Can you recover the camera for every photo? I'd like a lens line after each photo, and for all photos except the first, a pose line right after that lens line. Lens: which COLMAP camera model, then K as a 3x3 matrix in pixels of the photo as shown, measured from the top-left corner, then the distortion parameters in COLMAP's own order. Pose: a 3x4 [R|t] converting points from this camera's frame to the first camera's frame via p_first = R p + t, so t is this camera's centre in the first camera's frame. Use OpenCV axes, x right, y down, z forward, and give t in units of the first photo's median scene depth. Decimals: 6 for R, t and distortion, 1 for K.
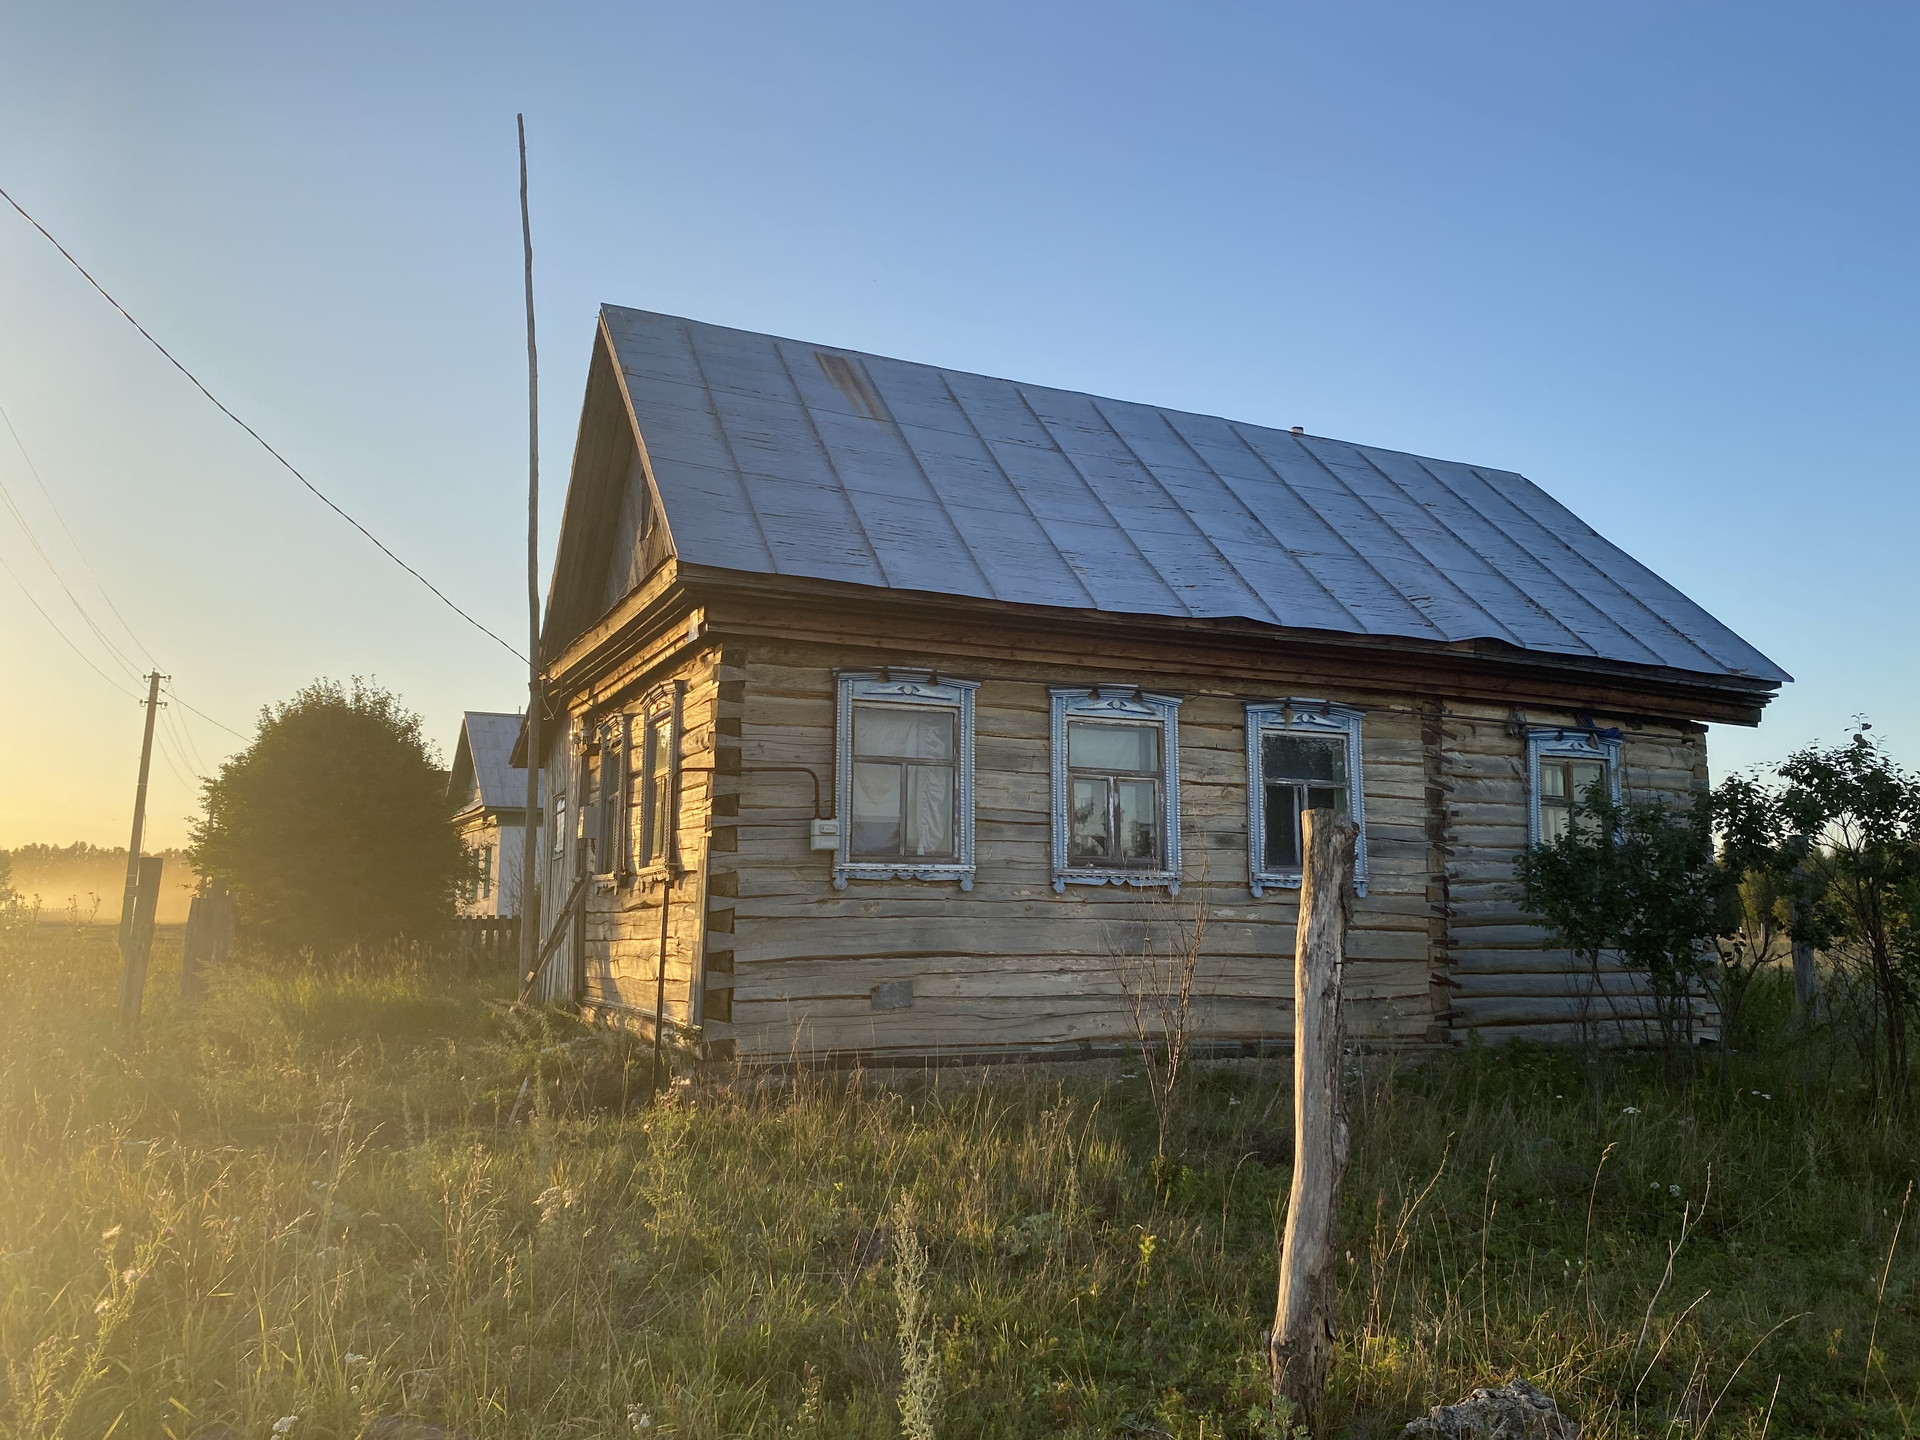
lens RADIAL K [[1430.5, 0, 961.4], [0, 1430.5, 648.2], [0, 0, 1]] dist [0.113883, -0.271873]
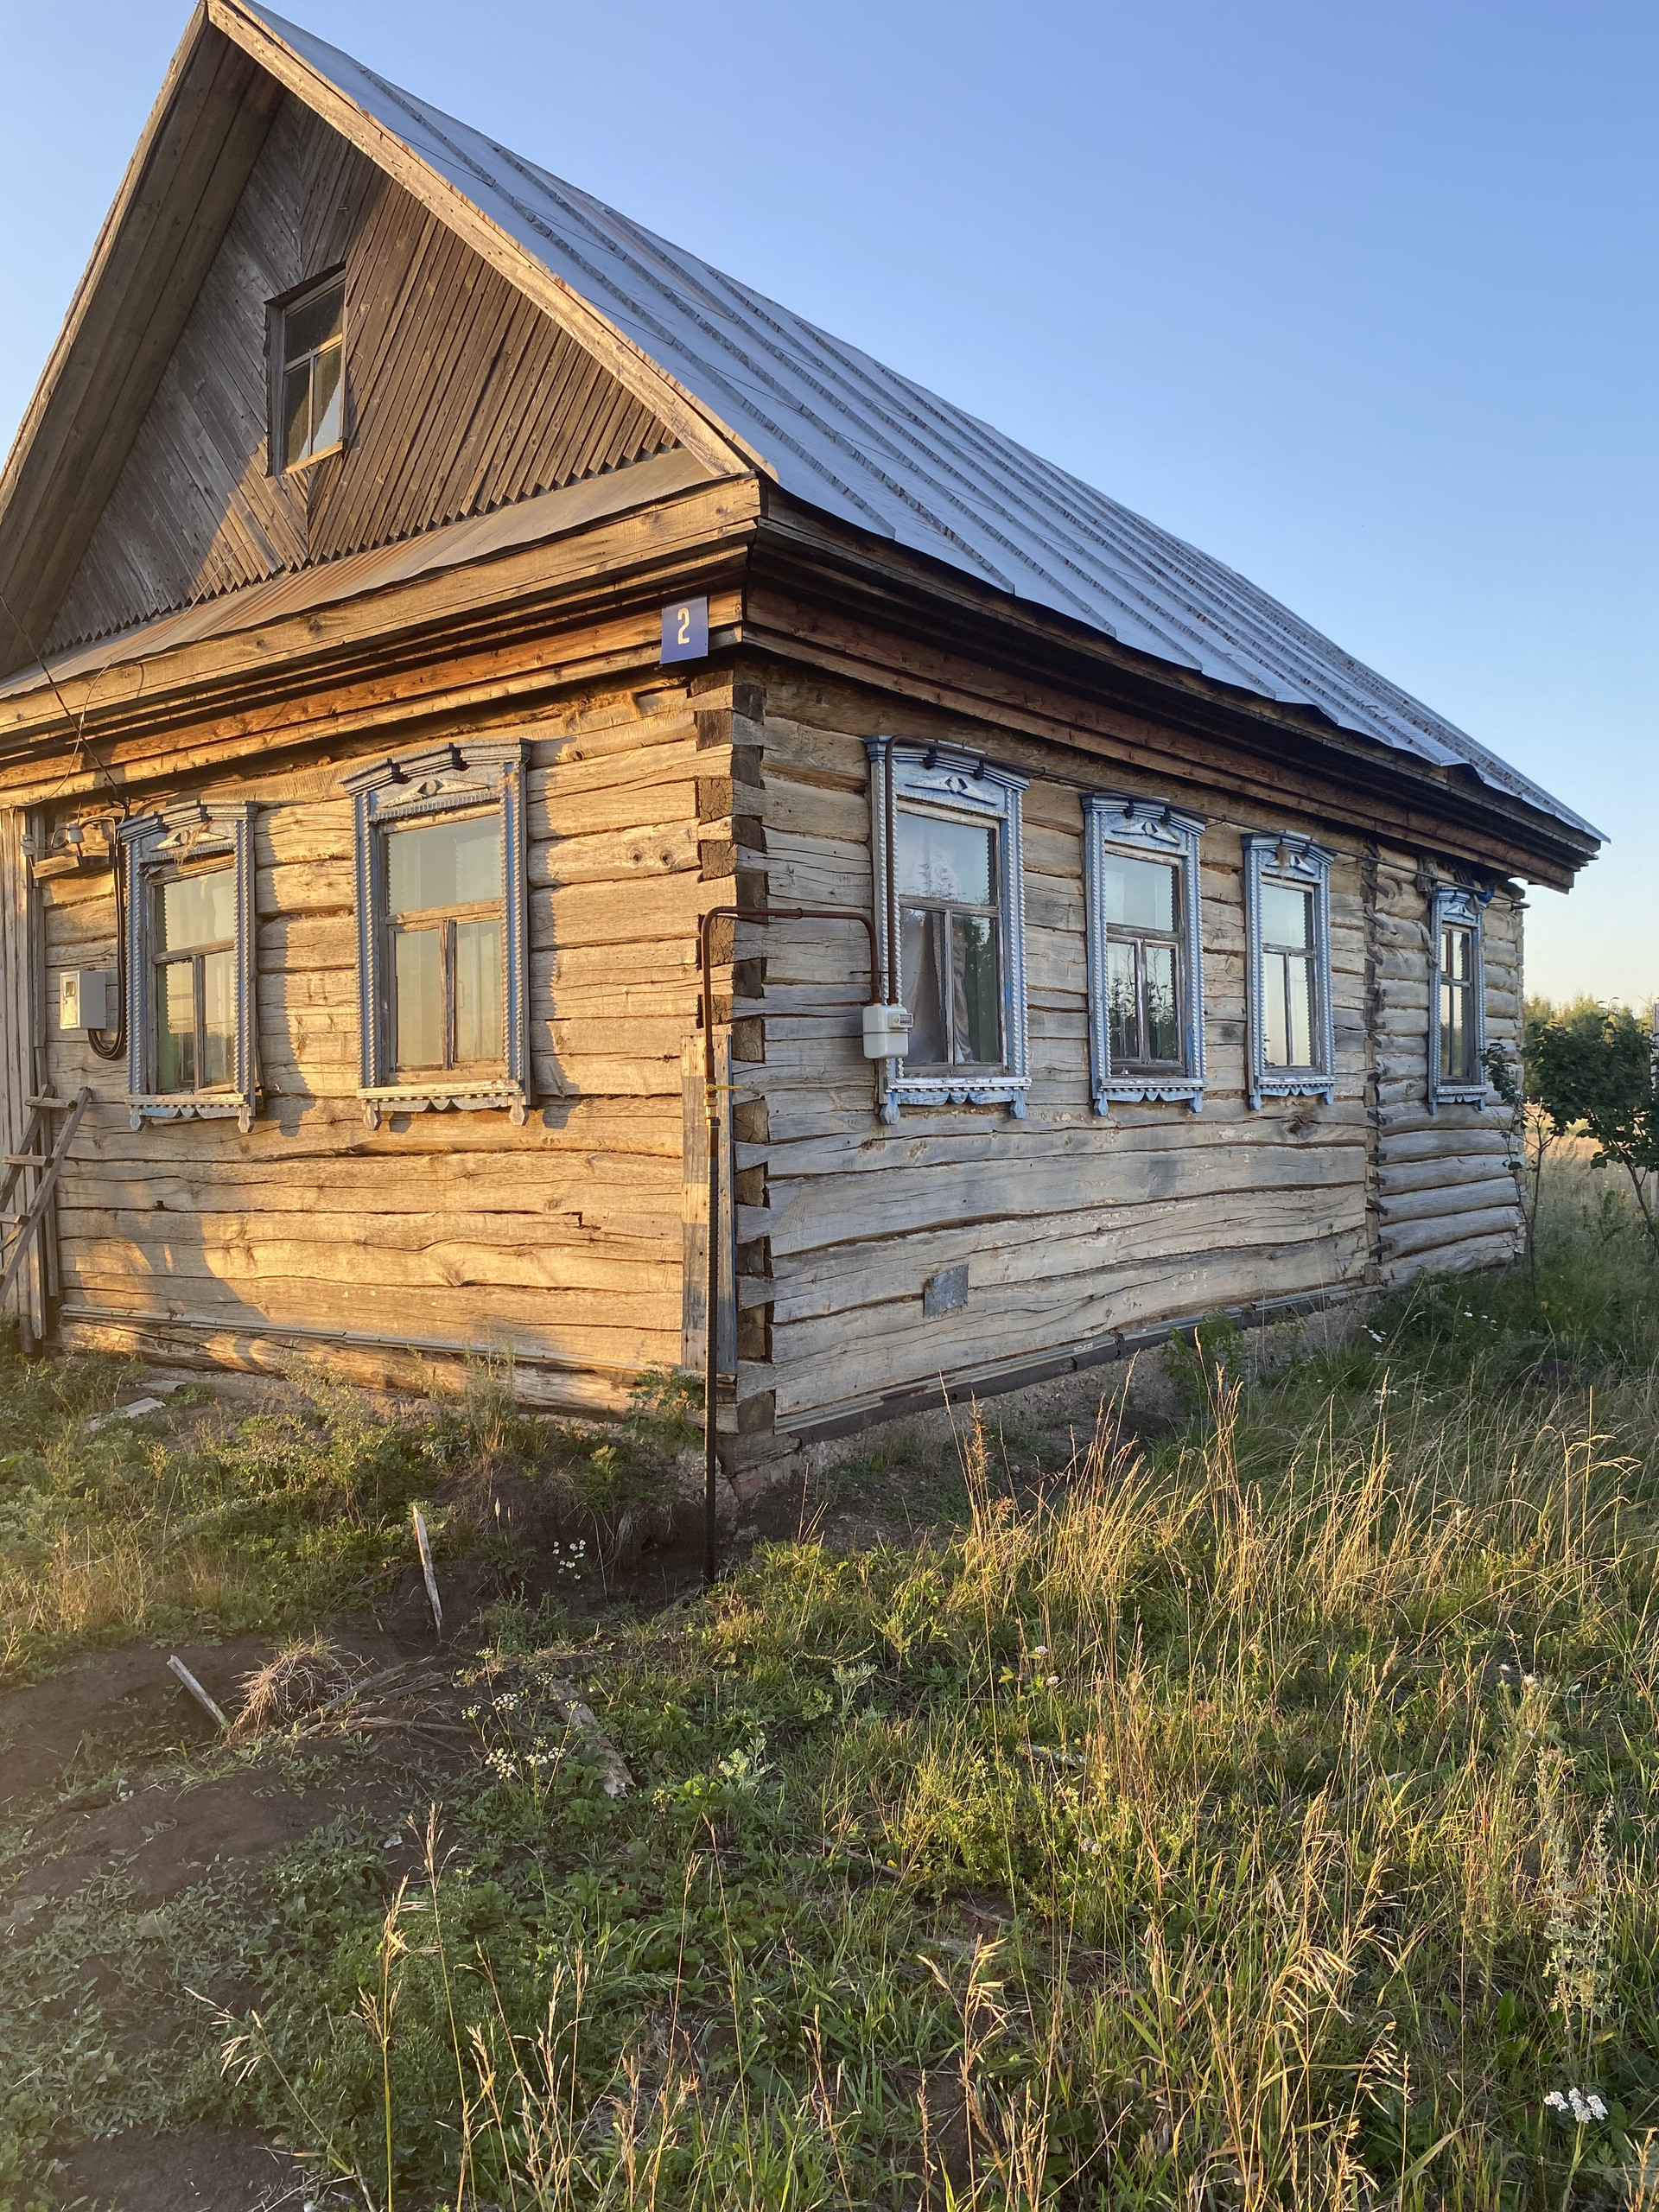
lens RADIAL K [[1715.0, 0, 825.7], [0, 1715.0, 1082.0], [0, 0, 1]] dist [0.016847, -0.016333]
pose [[0.888298, -0.018857, 0.458881, -0.402322], [-0.060062, 0.985806, 0.156777, 0.041469], [-0.455324, -0.166826, 0.874557, 0.382757]]
